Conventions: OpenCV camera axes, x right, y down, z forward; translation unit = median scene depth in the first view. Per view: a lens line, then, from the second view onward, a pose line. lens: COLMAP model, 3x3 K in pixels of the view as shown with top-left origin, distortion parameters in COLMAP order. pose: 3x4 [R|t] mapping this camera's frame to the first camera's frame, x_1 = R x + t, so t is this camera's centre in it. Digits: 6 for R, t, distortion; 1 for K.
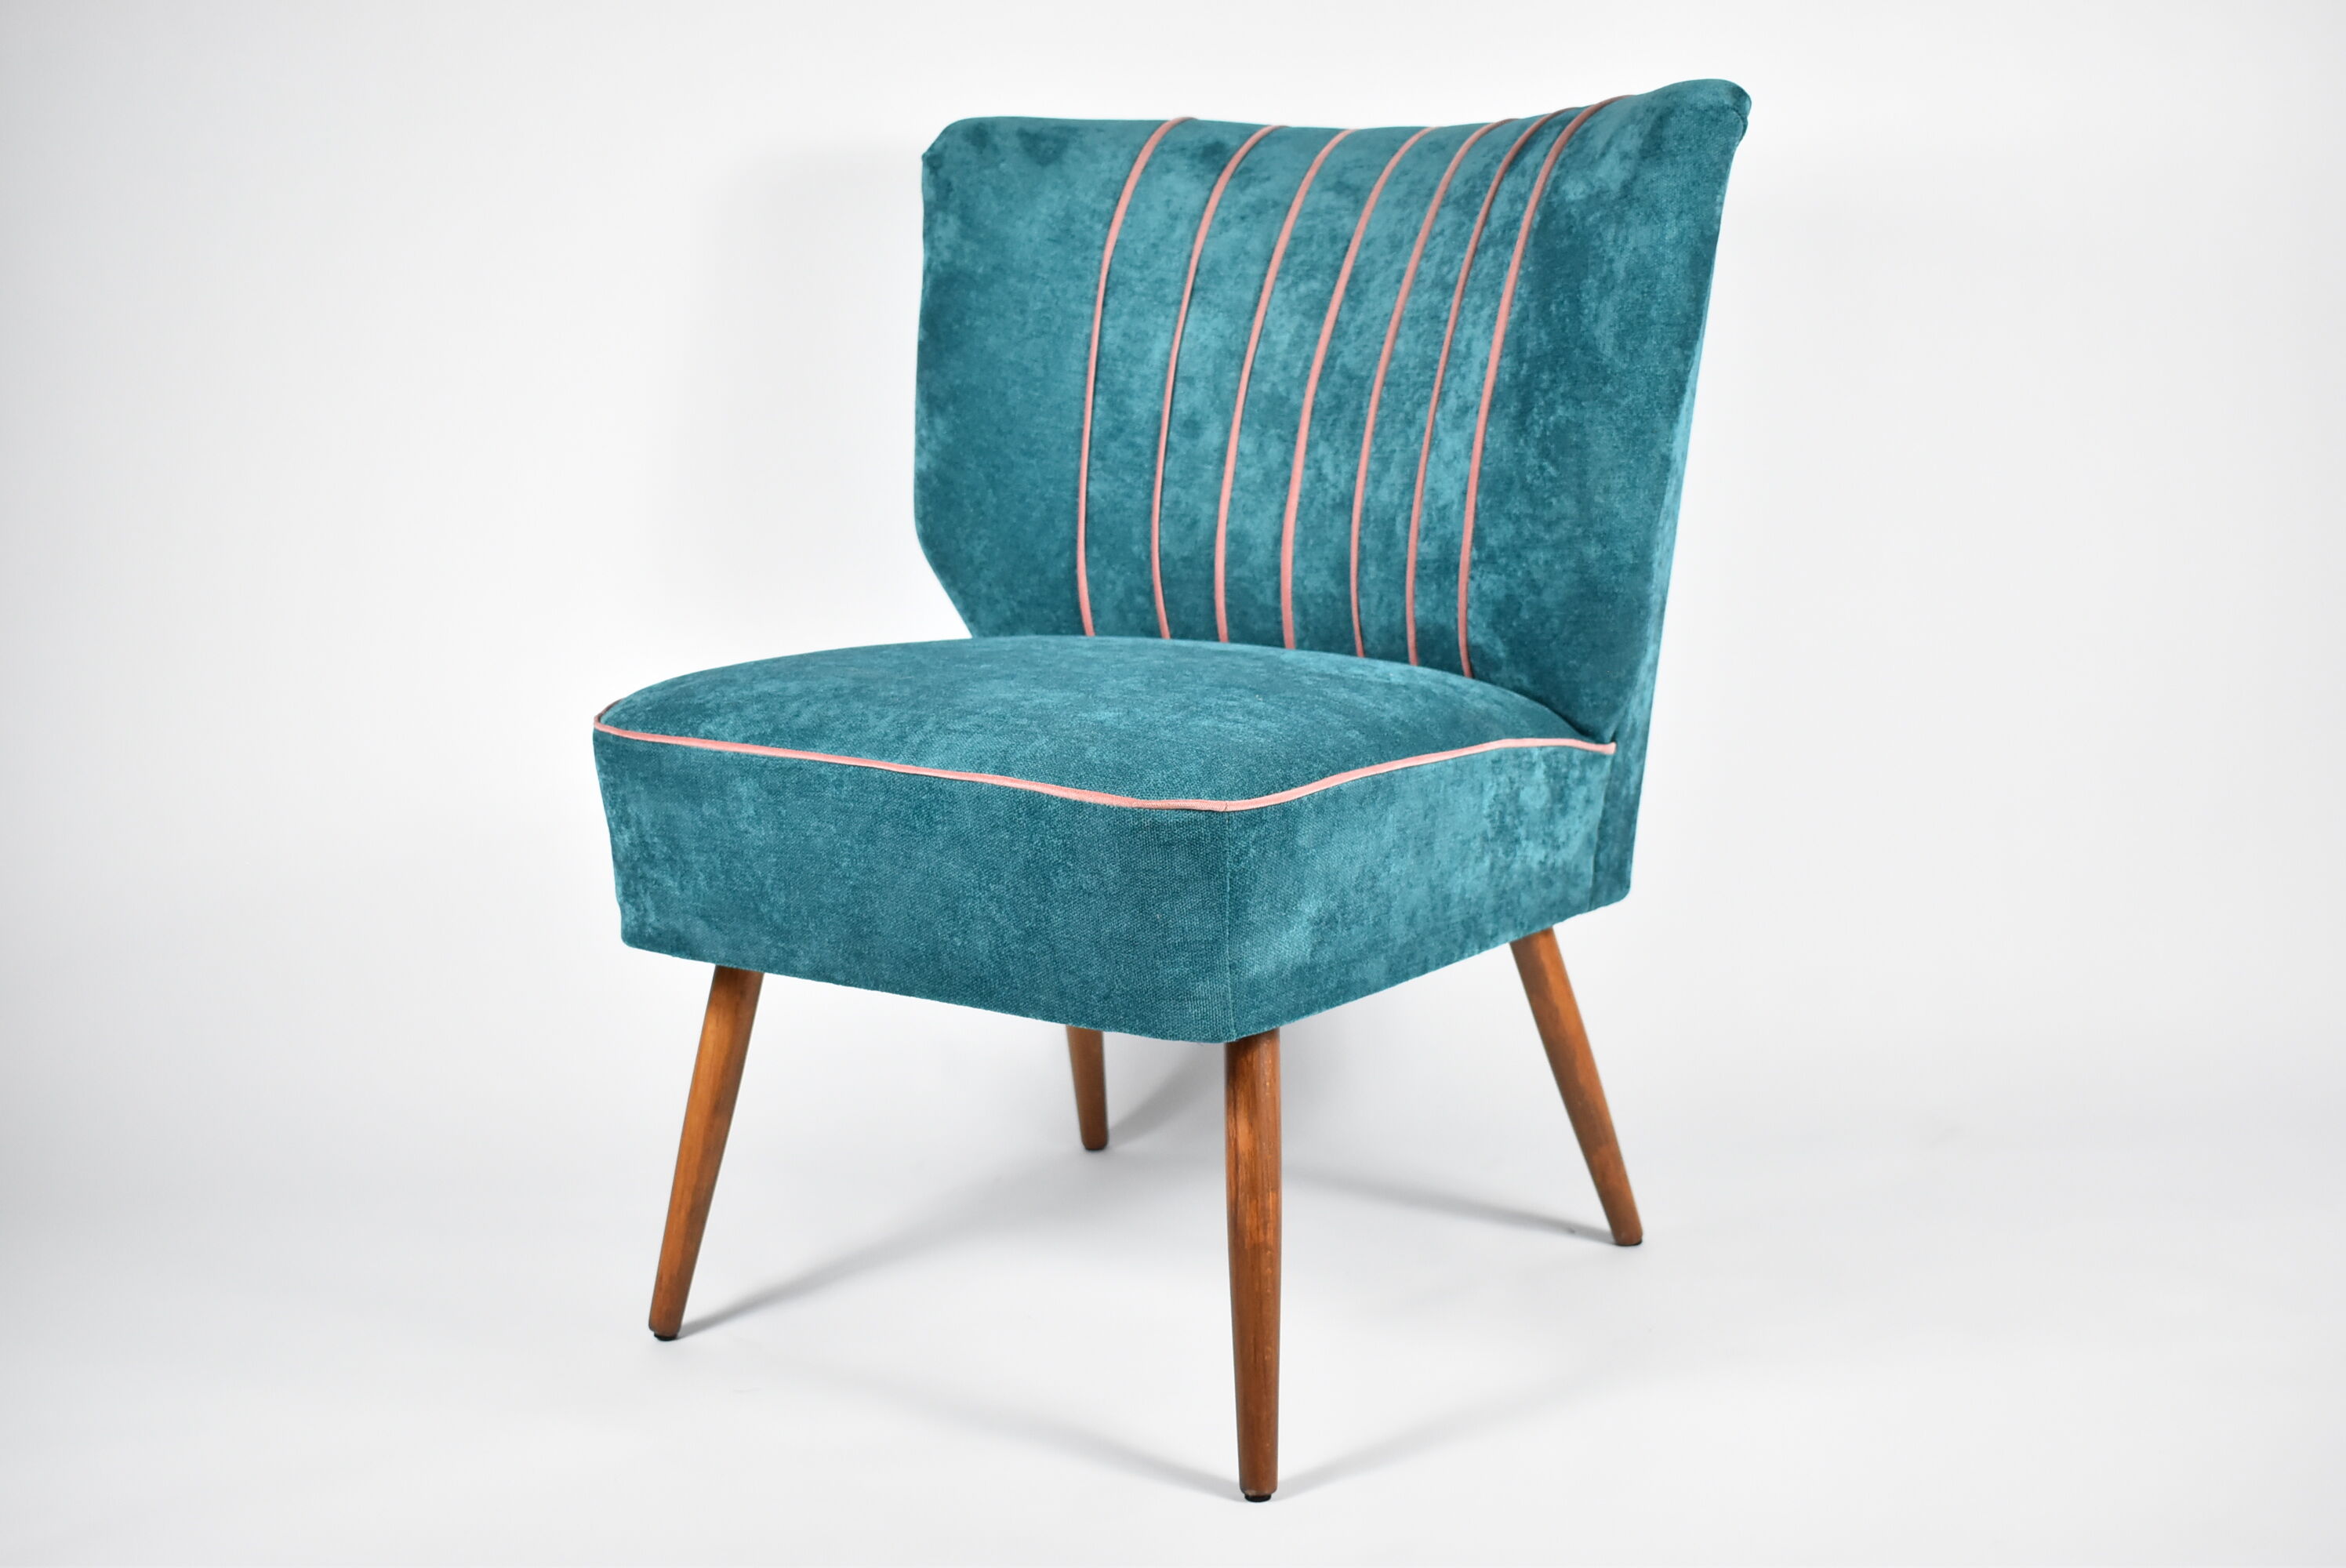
lens RADIAL K [[3021.2, 0, 1171.1], [0, 3021.2, 783.3], [0, 0, 1]] dist [-0.004823, 0.000000]
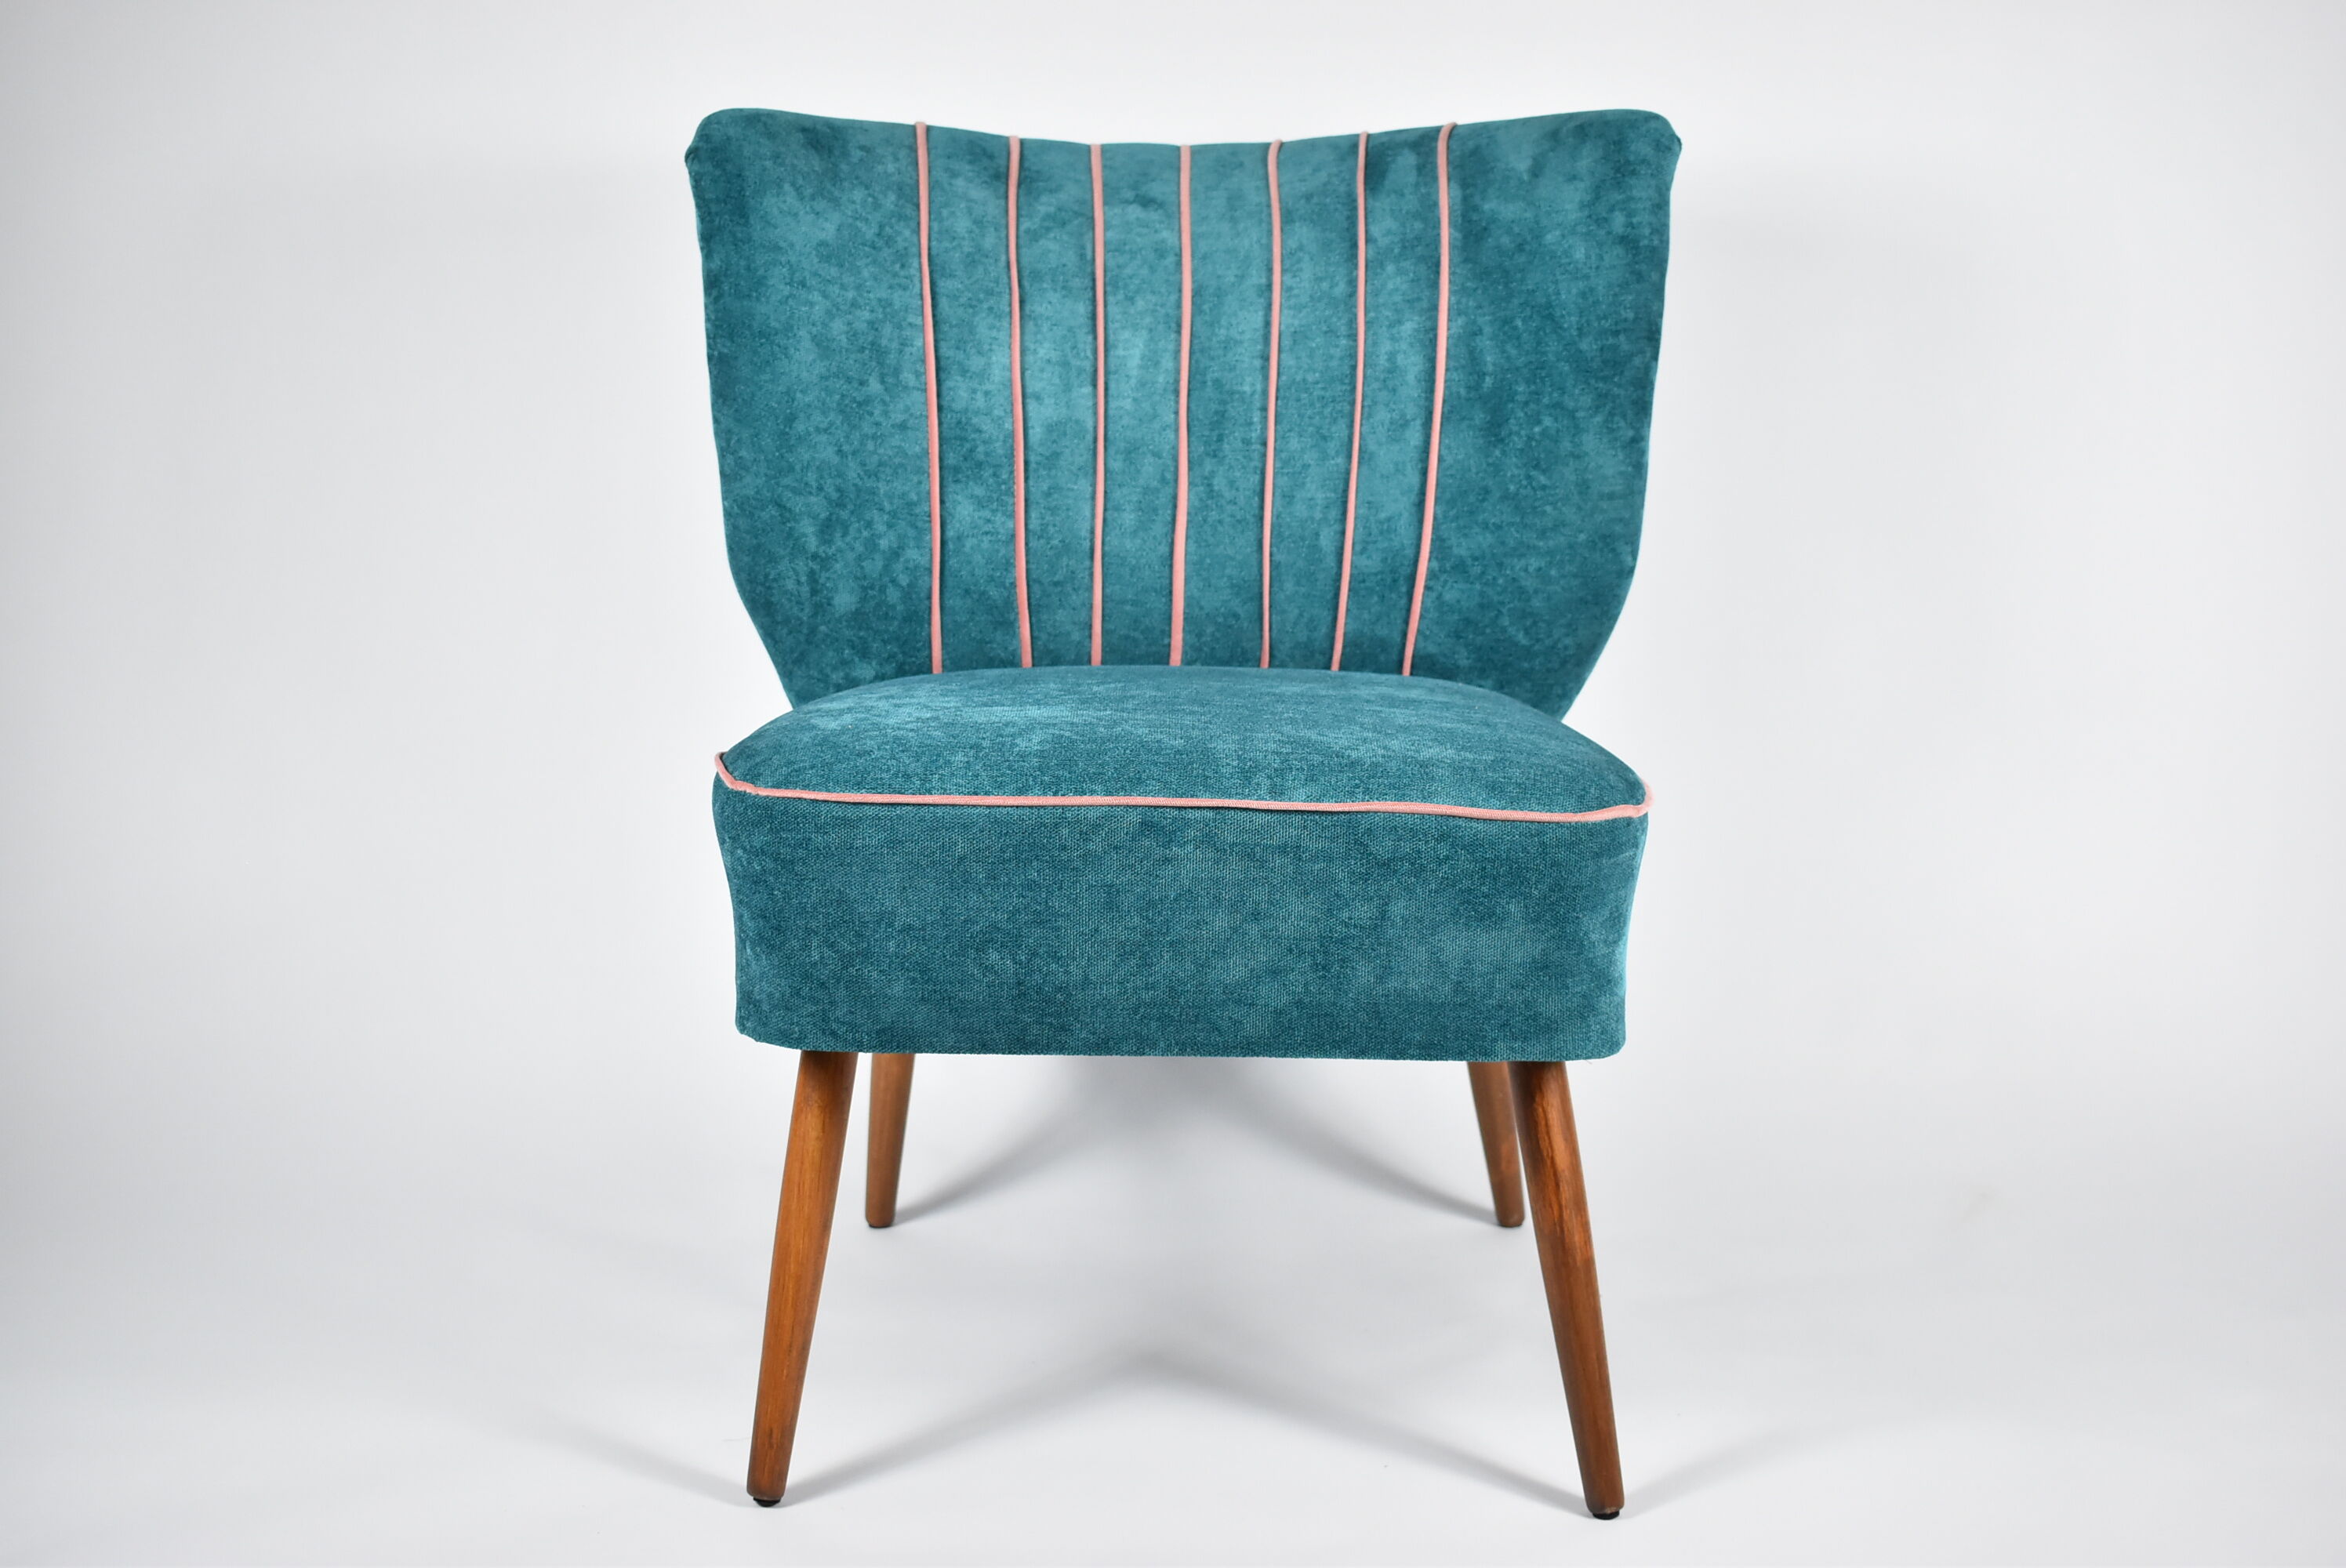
lens RADIAL K [[2851.0, 0, 1172.6], [0, 2851.0, 784.6], [0, 0, 1]] dist [-0.071785, 0.000000]
pose [[0.832485, -0.077078, 0.548660, -0.494462], [0.081301, 0.996551, 0.016642, -0.025259], [-0.548050, 0.030752, 0.835880, 0.251109]]
